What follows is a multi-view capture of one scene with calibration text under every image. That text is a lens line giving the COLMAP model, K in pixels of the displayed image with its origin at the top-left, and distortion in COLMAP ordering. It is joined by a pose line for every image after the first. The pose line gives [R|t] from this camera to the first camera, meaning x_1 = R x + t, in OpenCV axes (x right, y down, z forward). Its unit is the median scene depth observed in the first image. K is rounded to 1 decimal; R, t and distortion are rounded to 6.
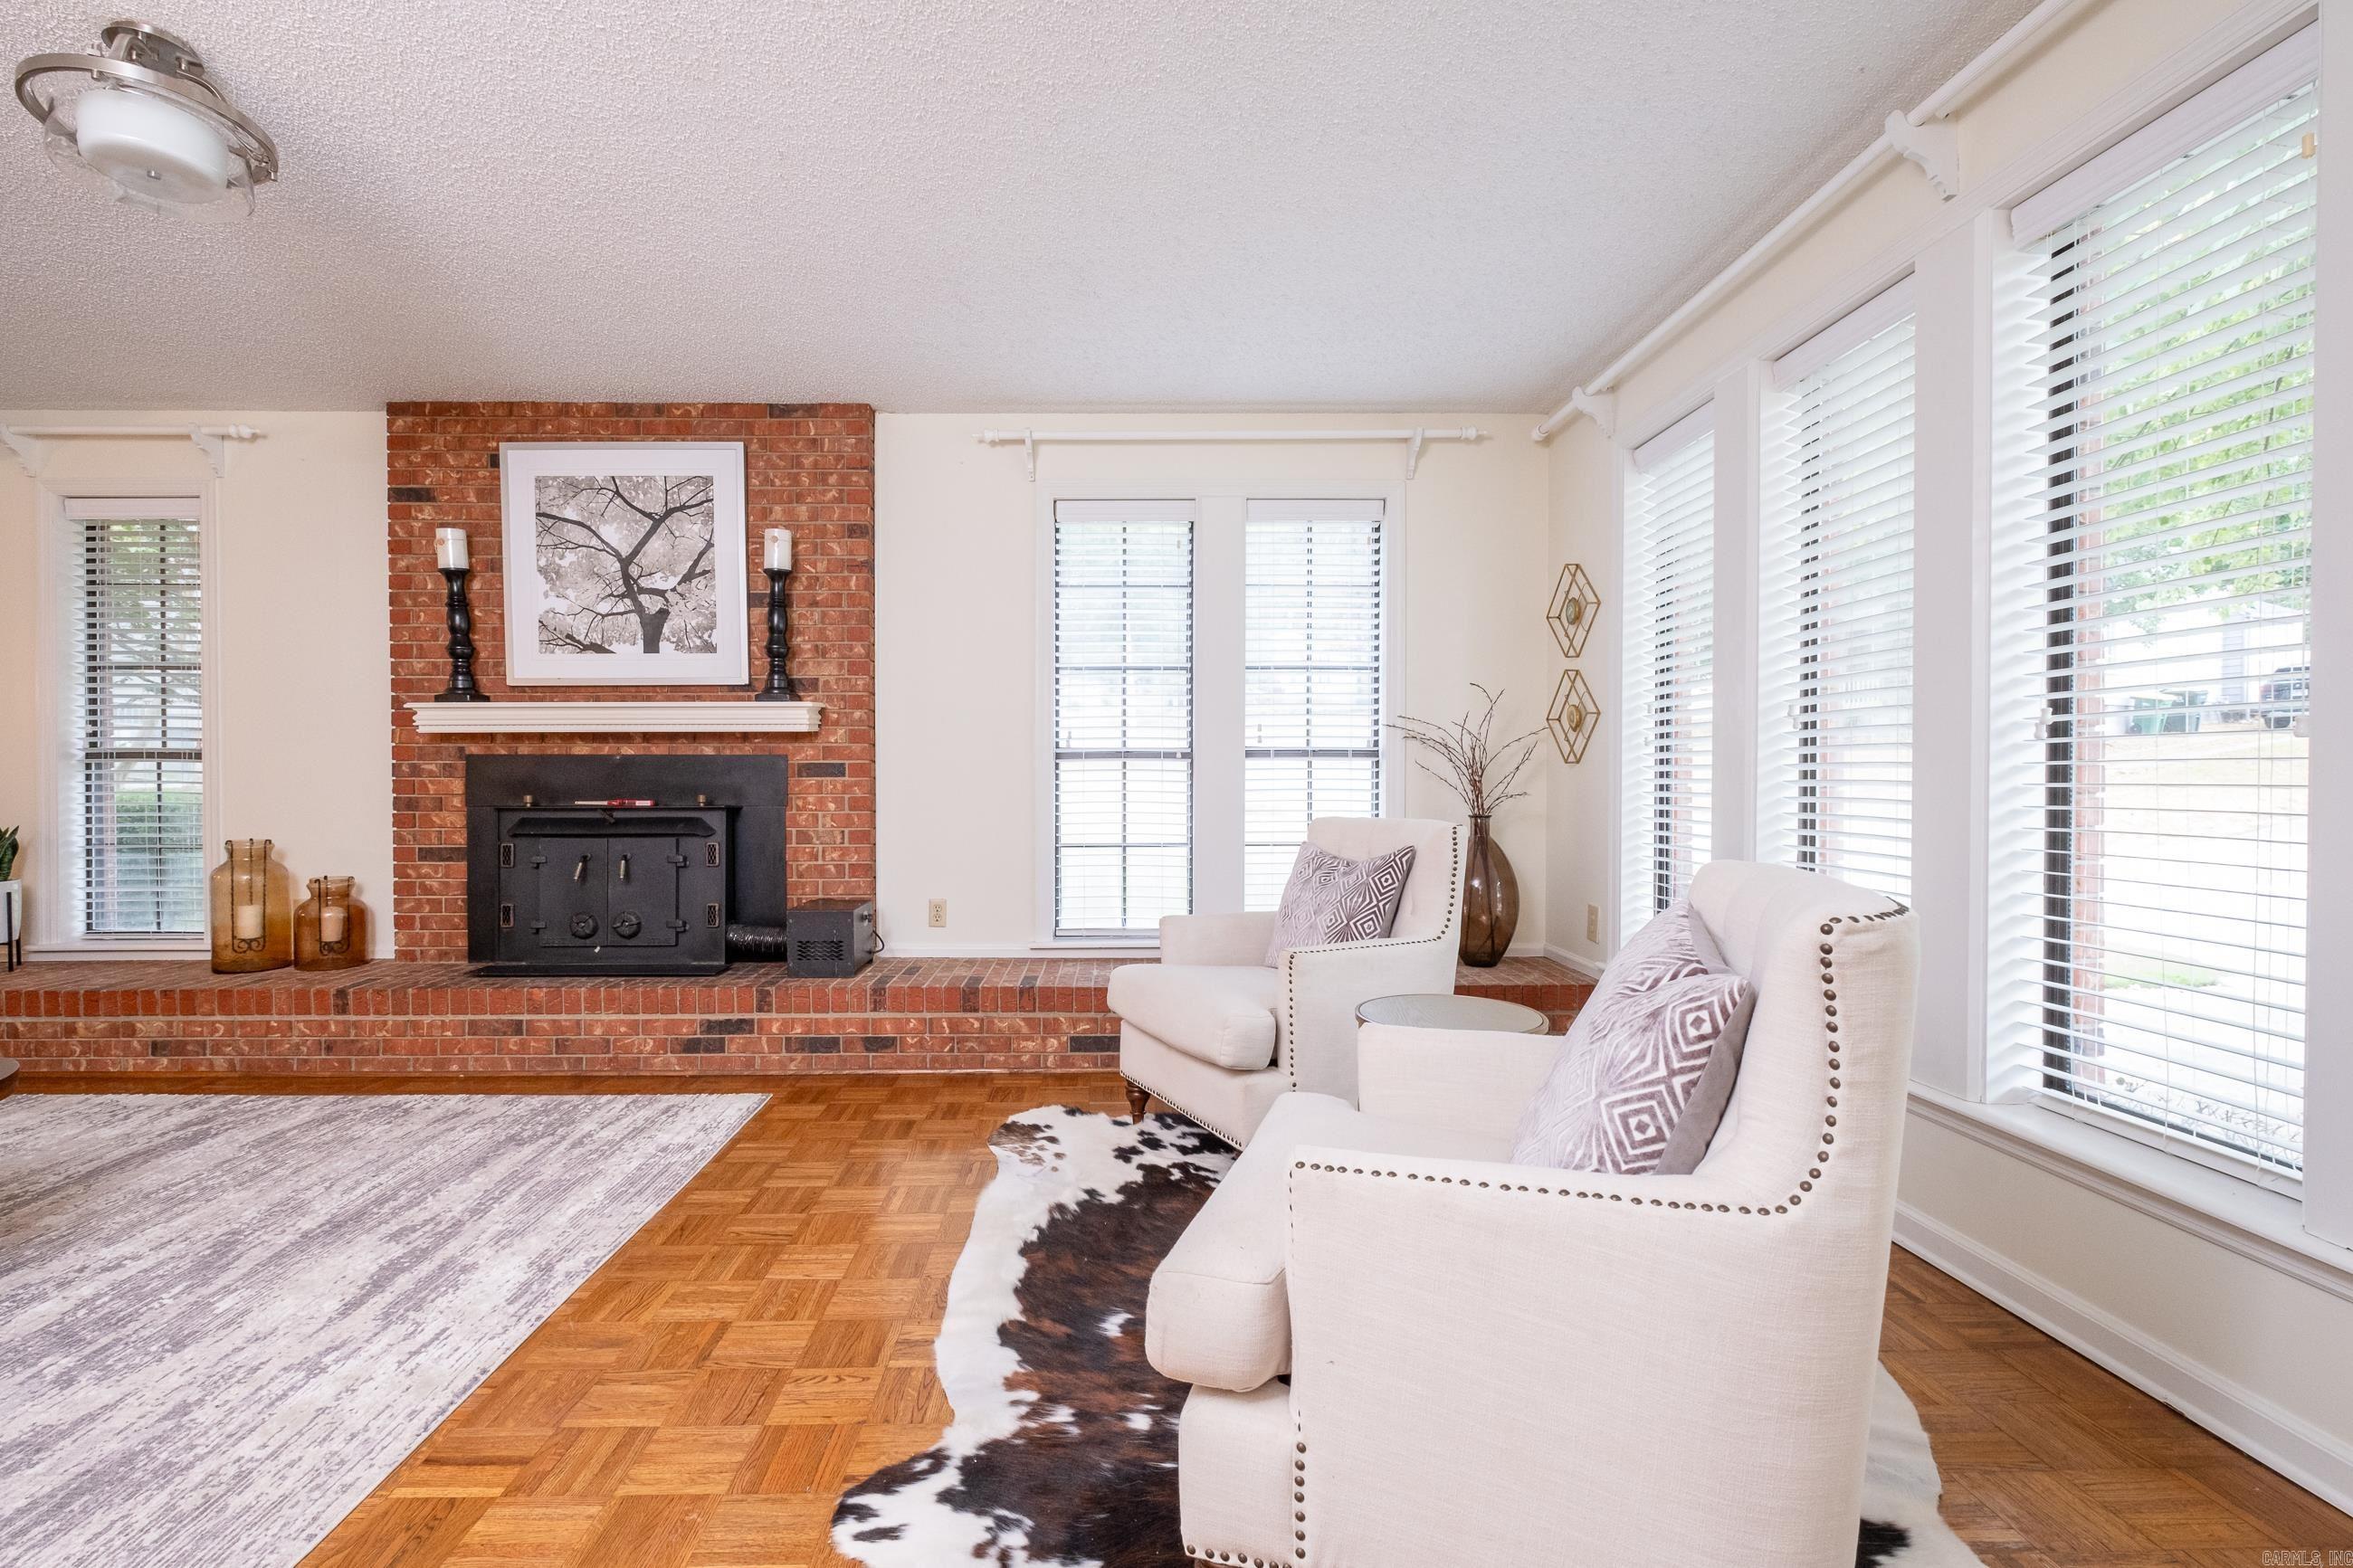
lens RADIAL K [[1057.9, 0, 1137.5], [0, 1057.9, 784.1], [0, 0, 1]] dist [-0.004020, -0.000788]
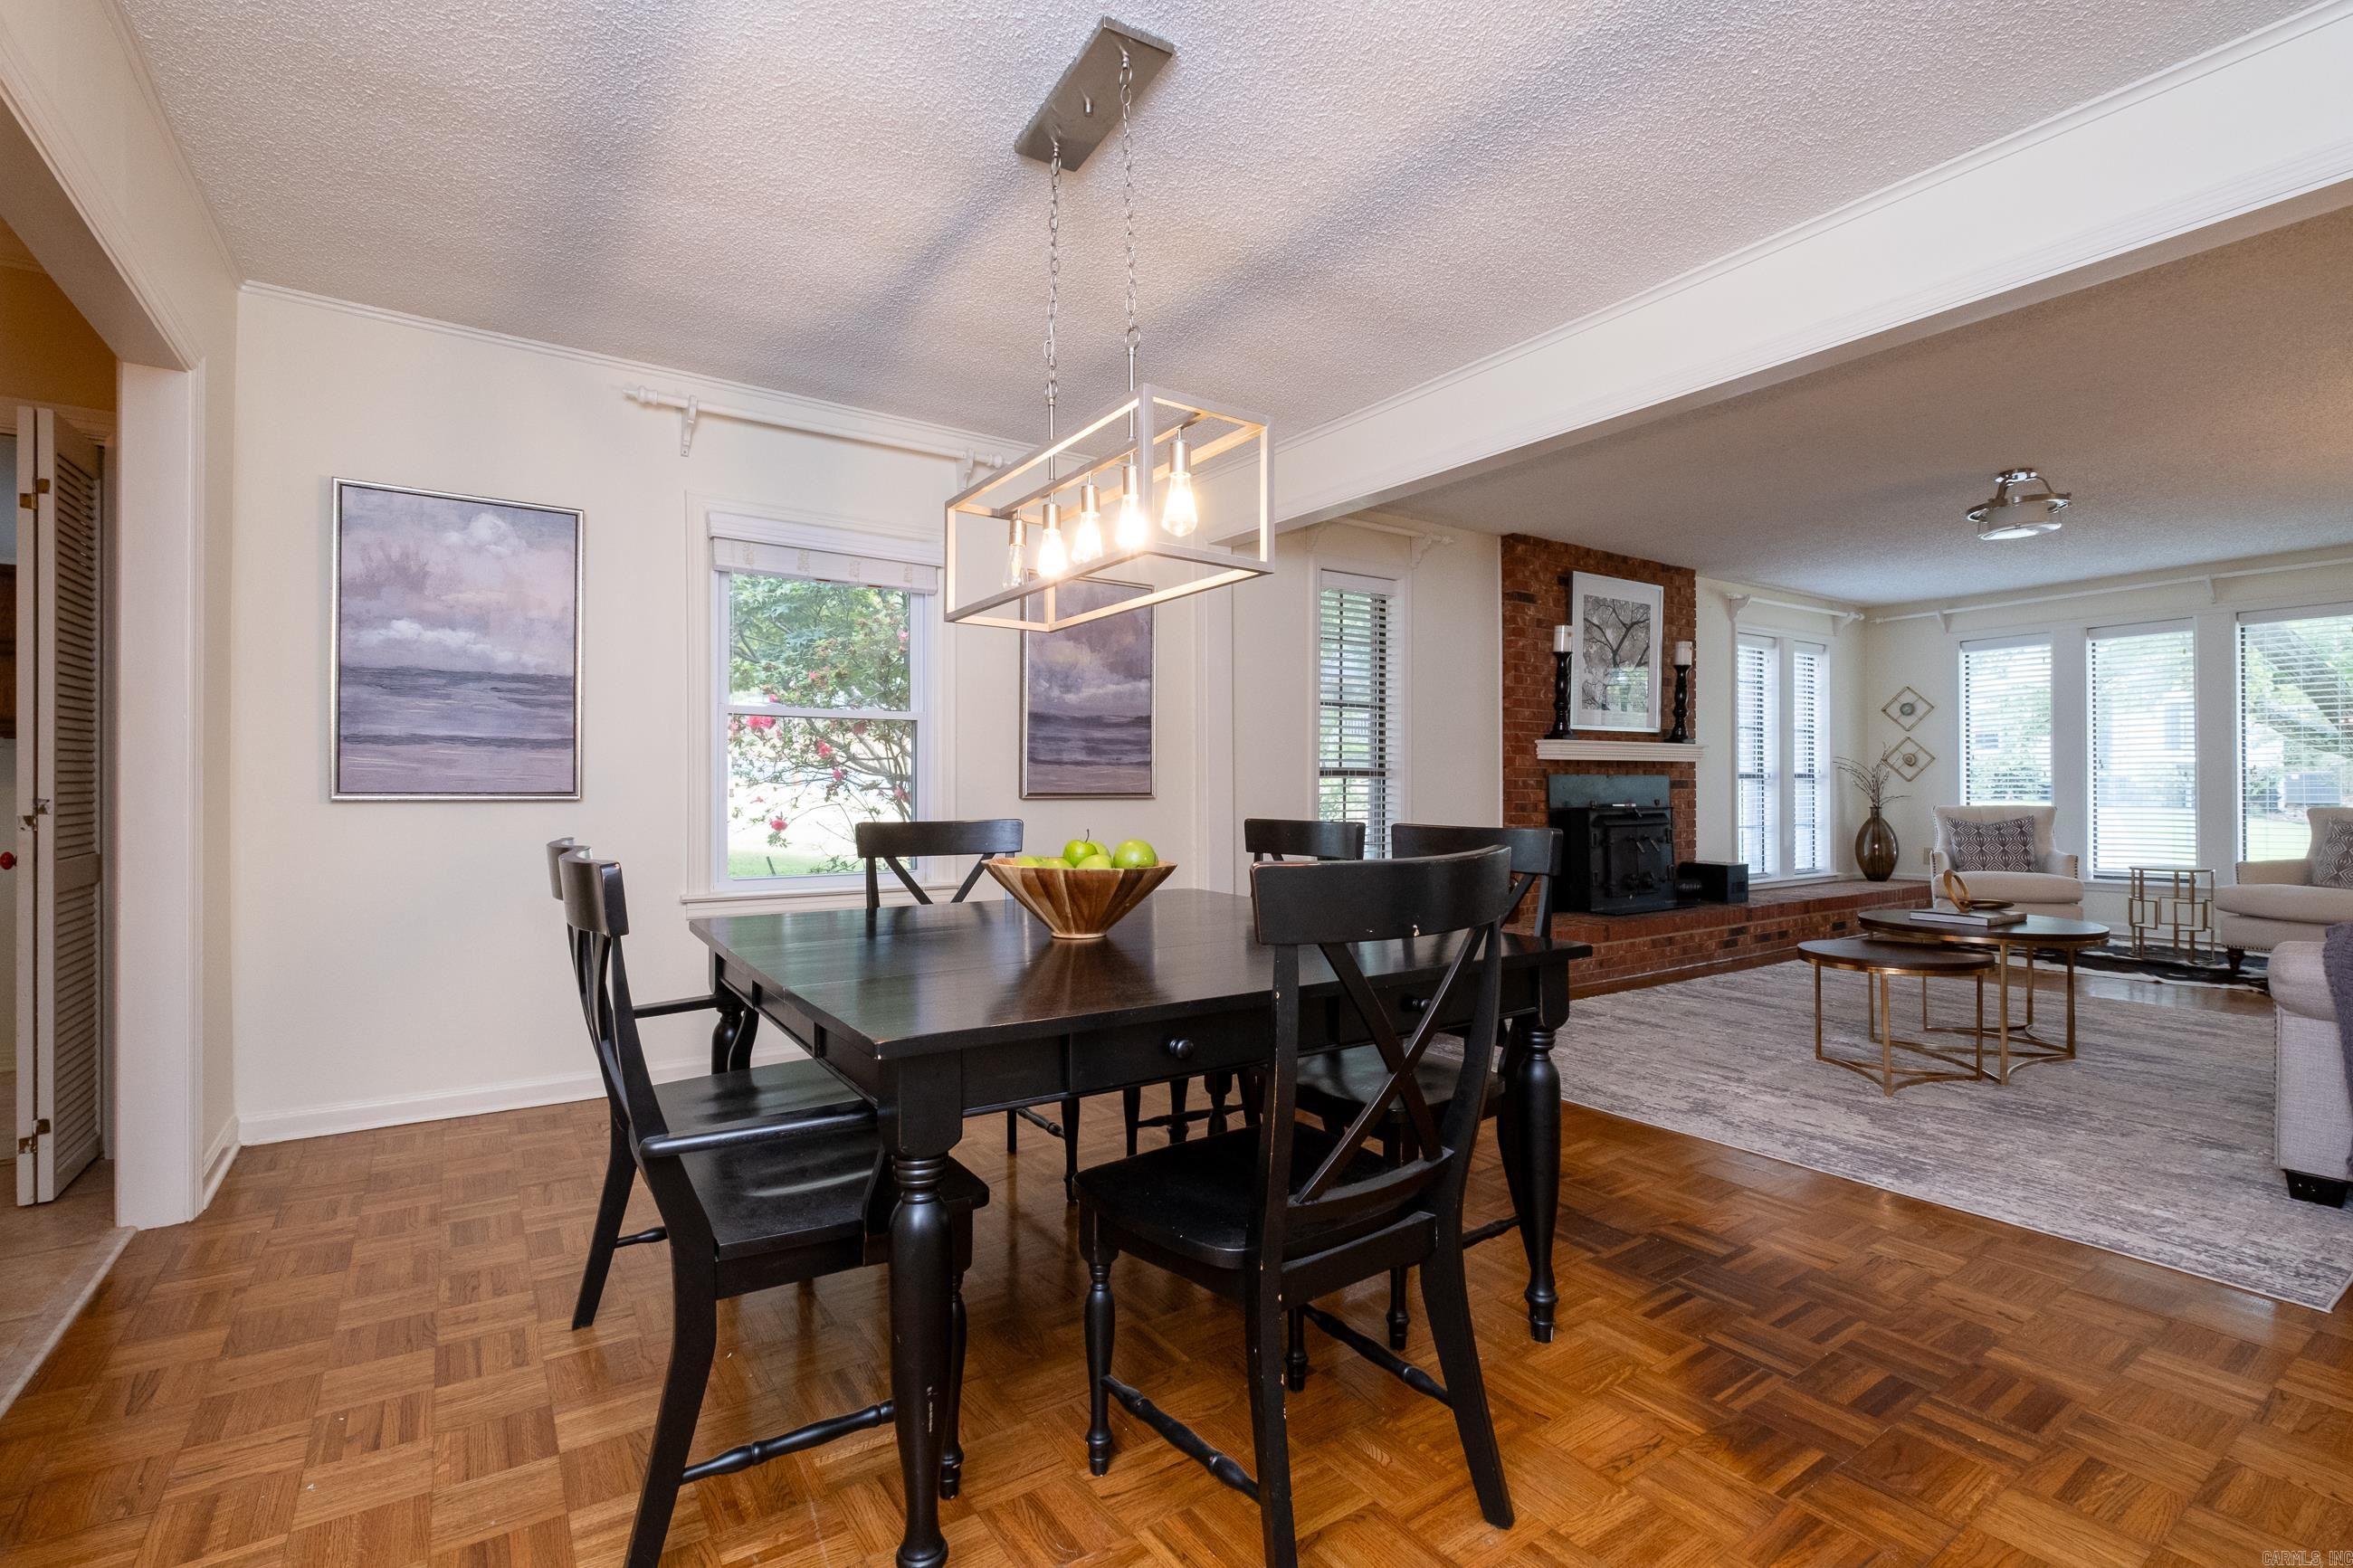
lens RADIAL K [[1057.1, 0, 1178.6], [0, 1057.1, 777.2], [0, 0, 1]] dist [-0.000950, -0.000179]
pose [[0.837075, 0.003867, 0.547075, -1.903498], [0.007562, 0.999798, -0.018638, 0.000443], [-0.547037, 0.019739, 0.836876, 0.034902]]
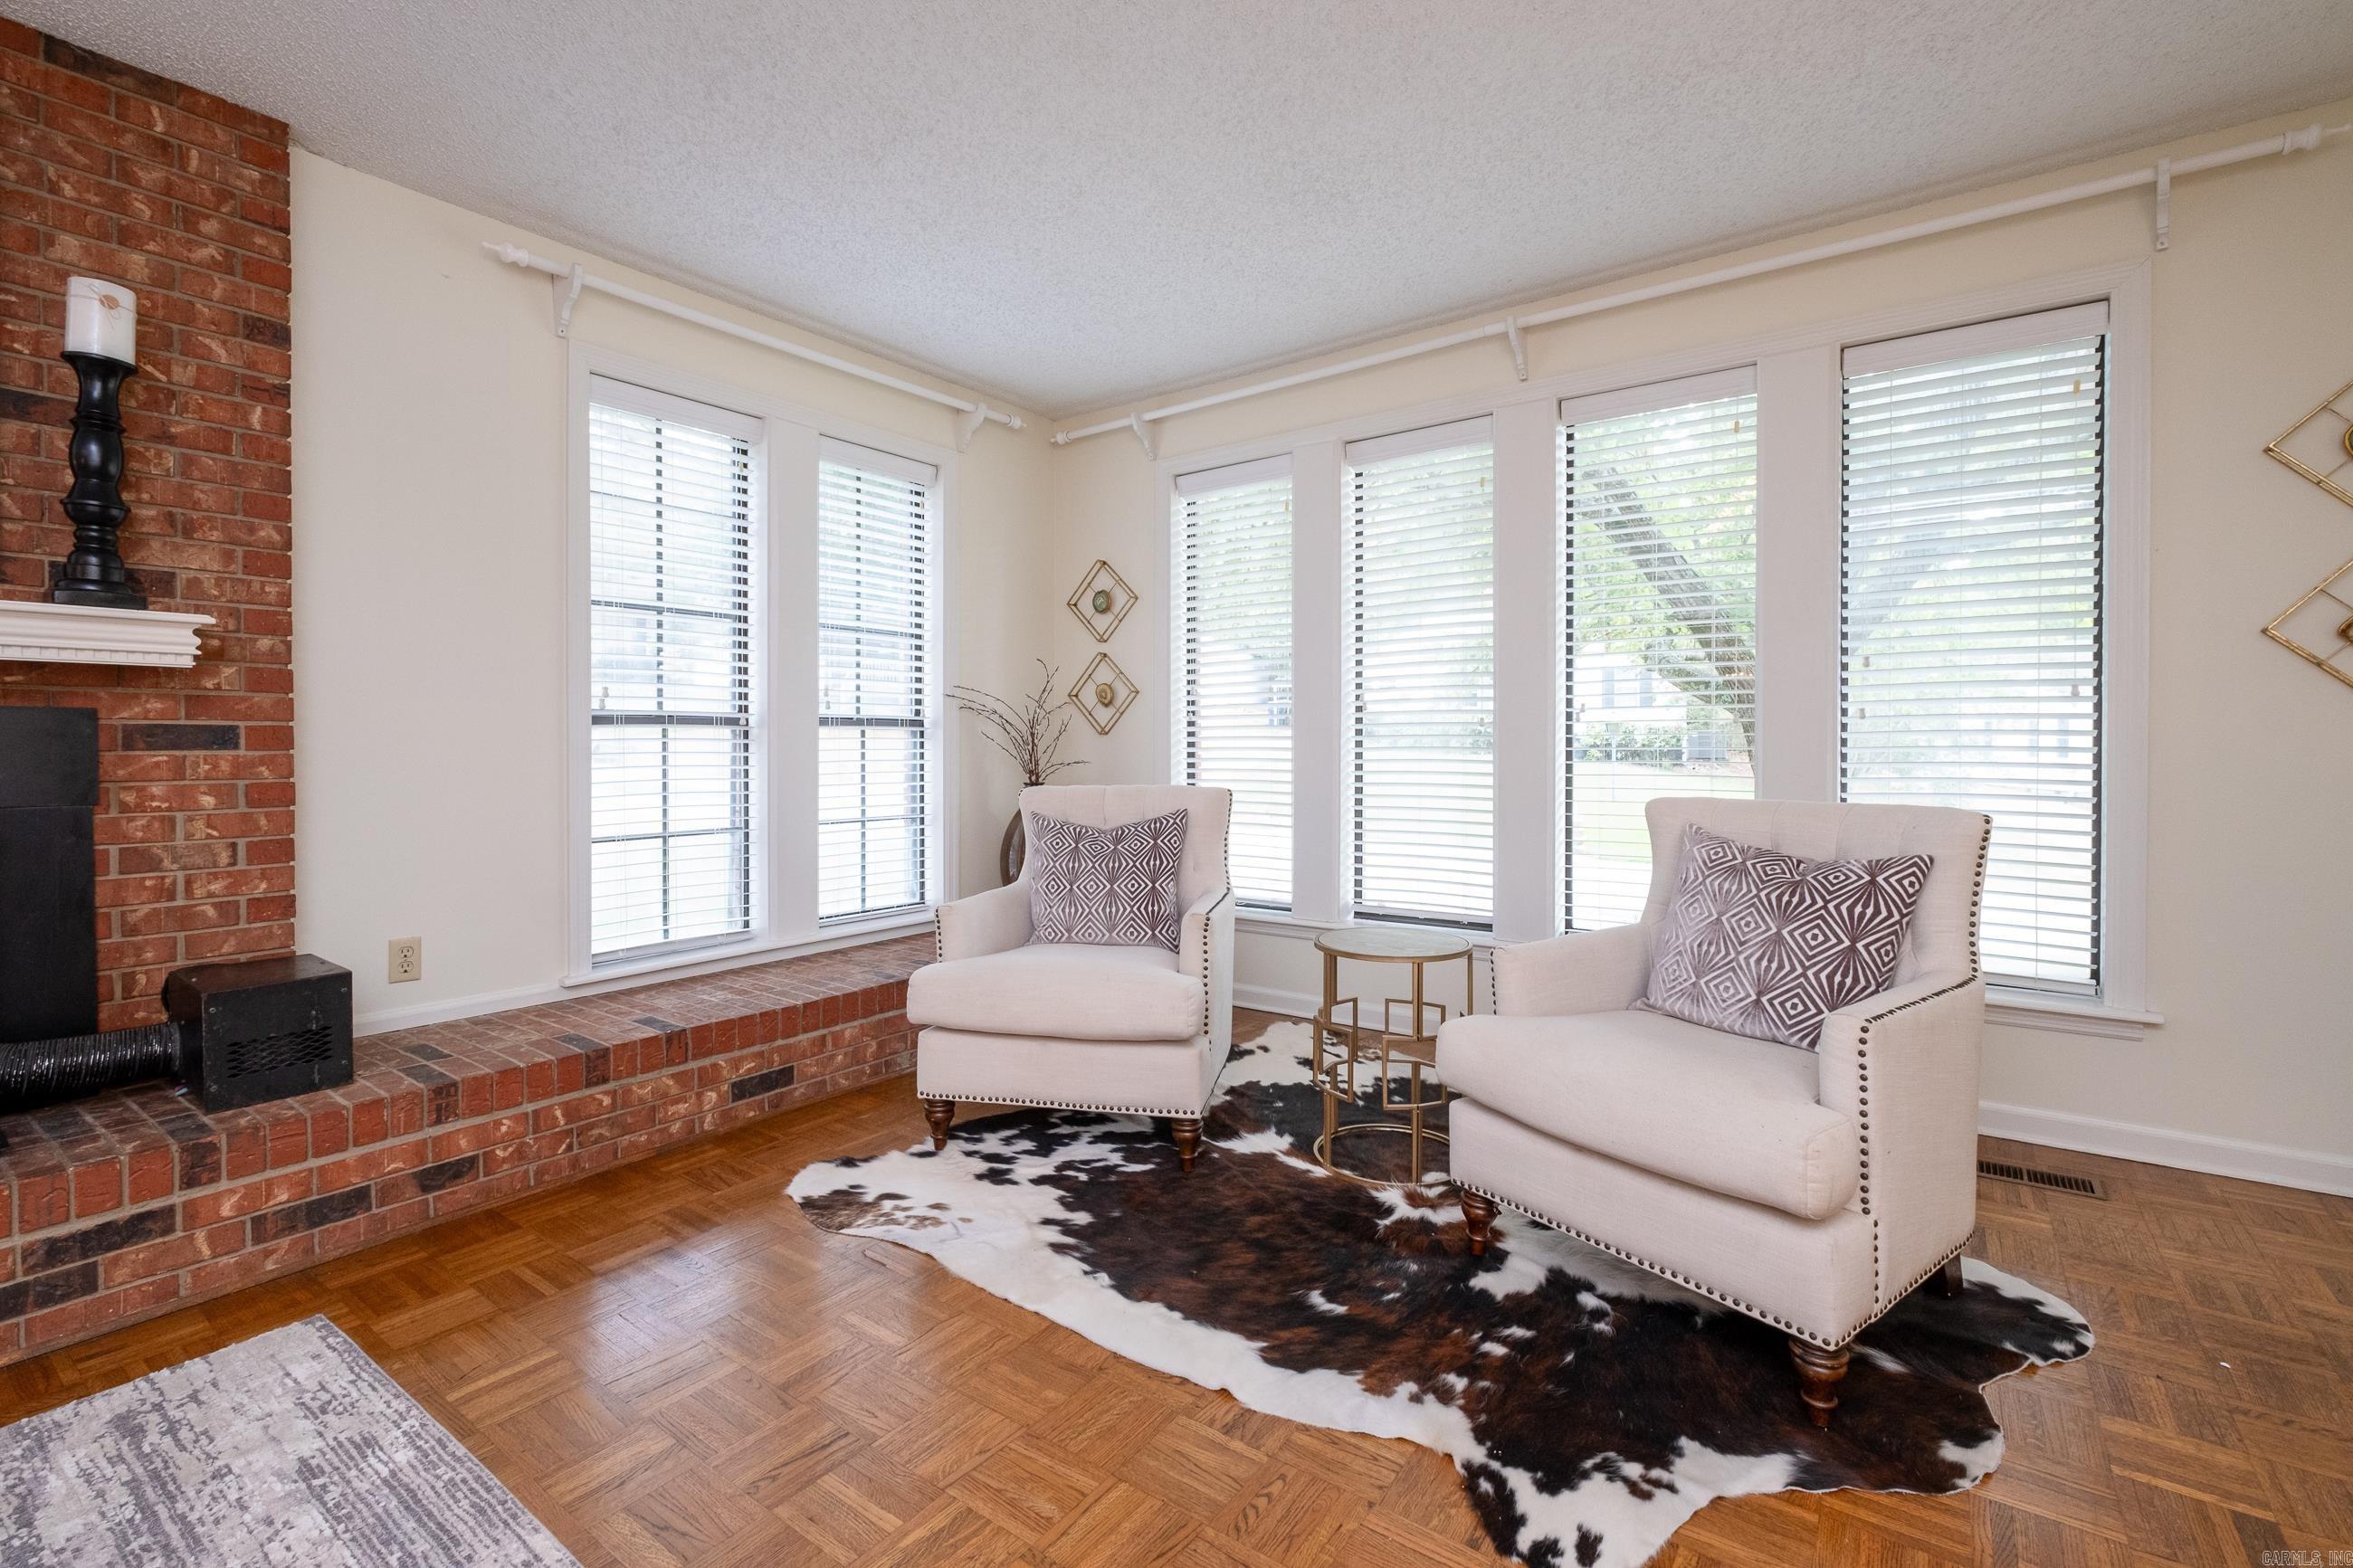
lens RADIAL K [[1029.7, 0, 1170.6], [0, 1029.7, 752.7], [0, 0, 1]] dist [-0.001910, -0.000246]
pose [[0.608202, -0.007773, 0.793744, -0.418394], [0.009733, 0.999950, 0.002334, -0.001462], [-0.793723, 0.006307, 0.608247, 0.257018]]
